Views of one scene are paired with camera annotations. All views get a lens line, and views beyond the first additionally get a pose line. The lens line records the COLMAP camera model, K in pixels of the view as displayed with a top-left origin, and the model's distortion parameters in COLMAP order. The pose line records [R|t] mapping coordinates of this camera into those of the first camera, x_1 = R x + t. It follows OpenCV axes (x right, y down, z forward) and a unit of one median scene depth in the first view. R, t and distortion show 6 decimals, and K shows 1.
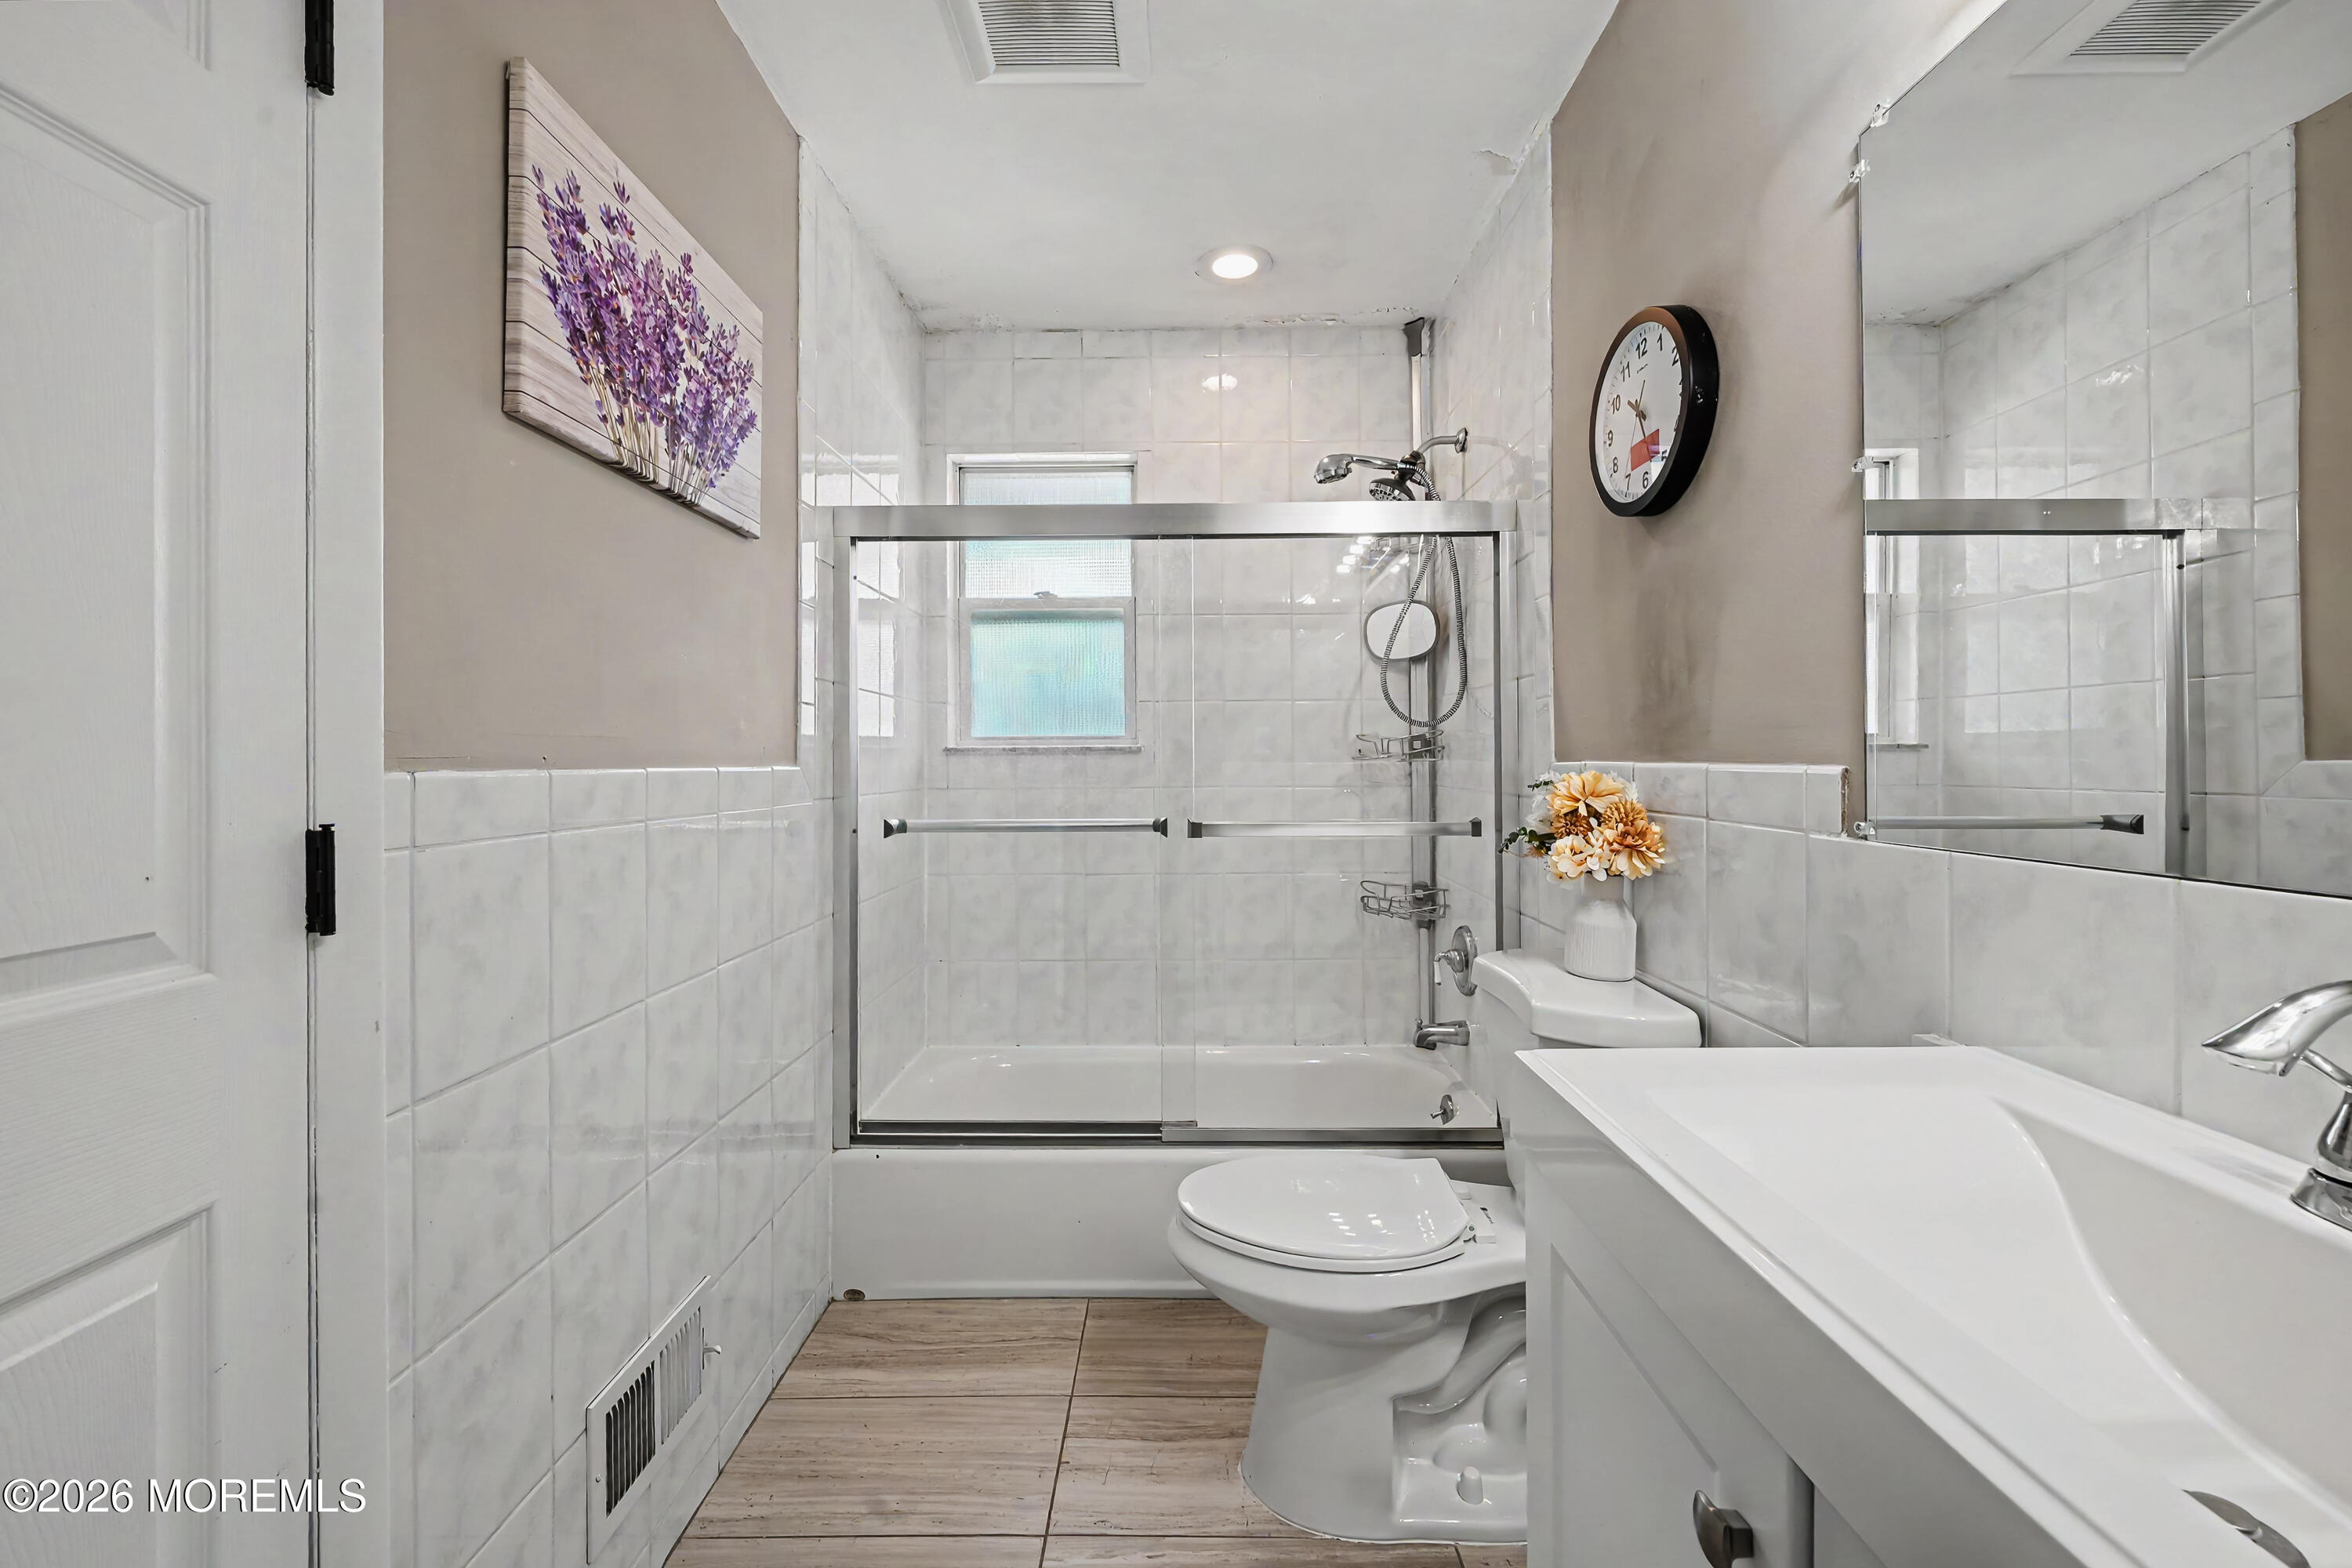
lens RADIAL K [[950.3, 0, 1168.3], [0, 950.3, 773.6], [0, 0, 1]] dist [-0.001232, -0.000401]
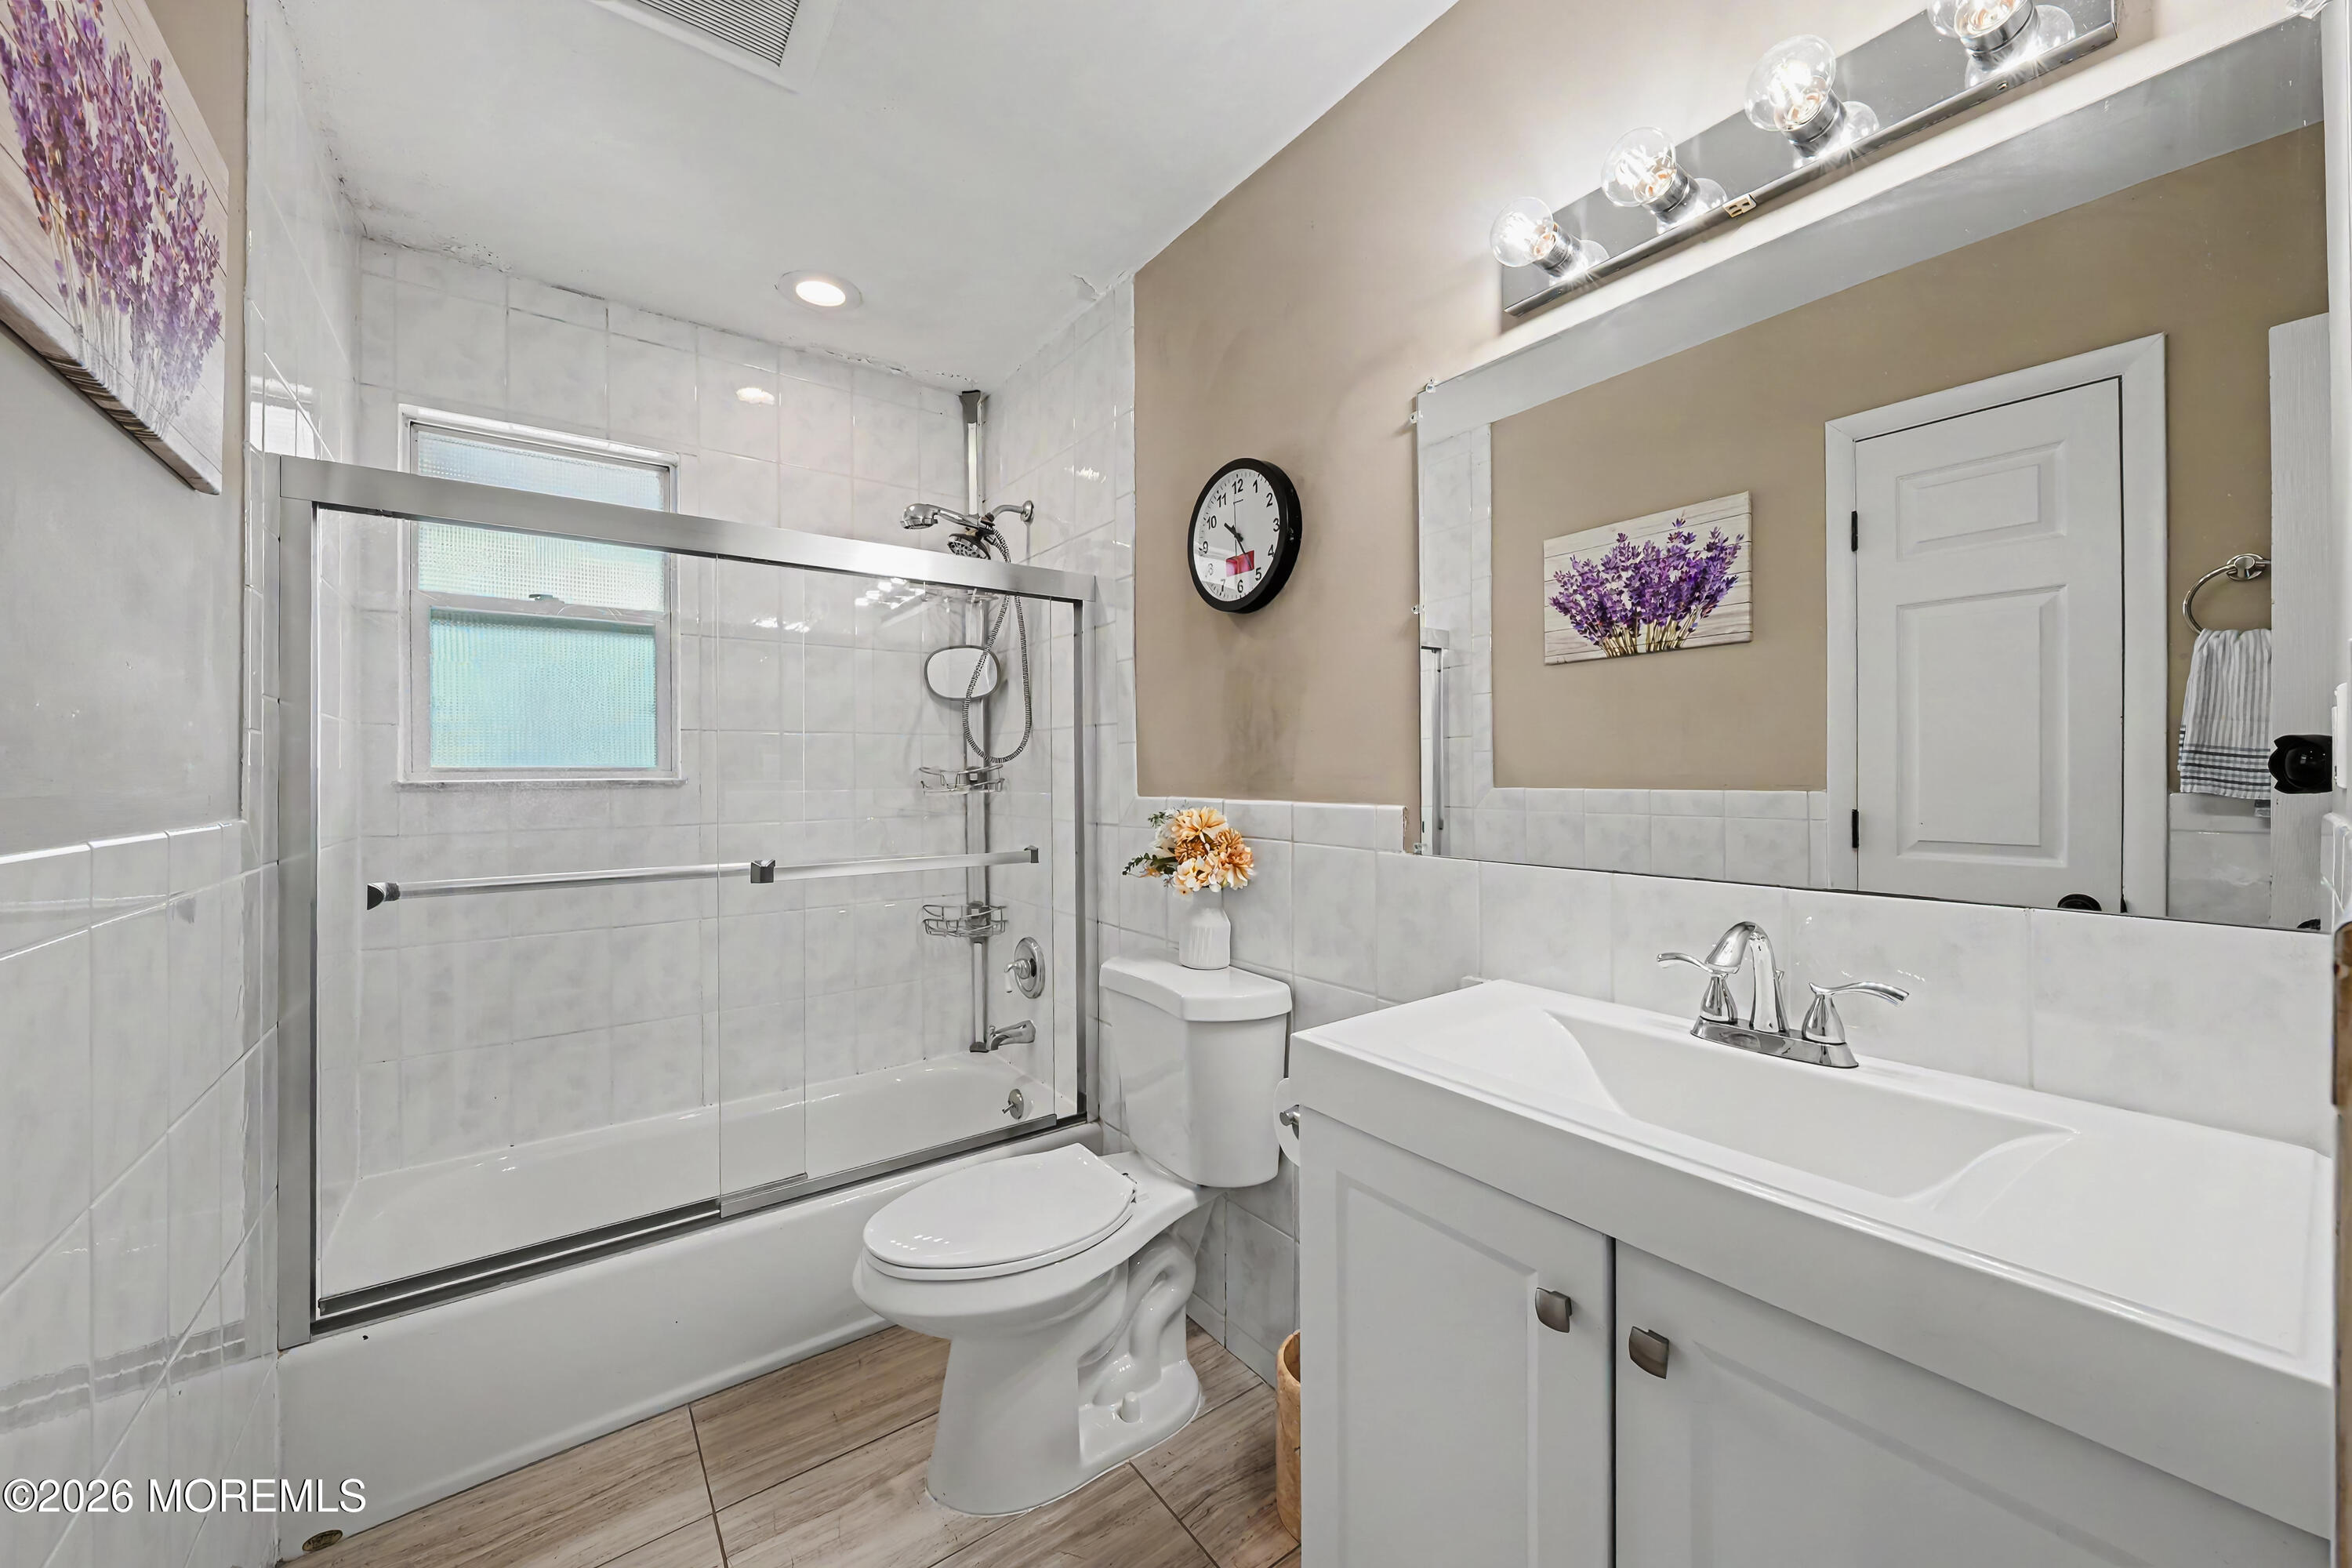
lens RADIAL K [[891.4, 0, 1176.0], [0, 891.4, 784.0], [0, 0, 1]] dist [0.001139, 0.000444]
pose [[0.790916, -0.008764, 0.611861, -0.287461], [0.011300, 0.999936, -0.000283, -0.030248], [-0.611820, 0.007138, 0.790965, 0.066184]]
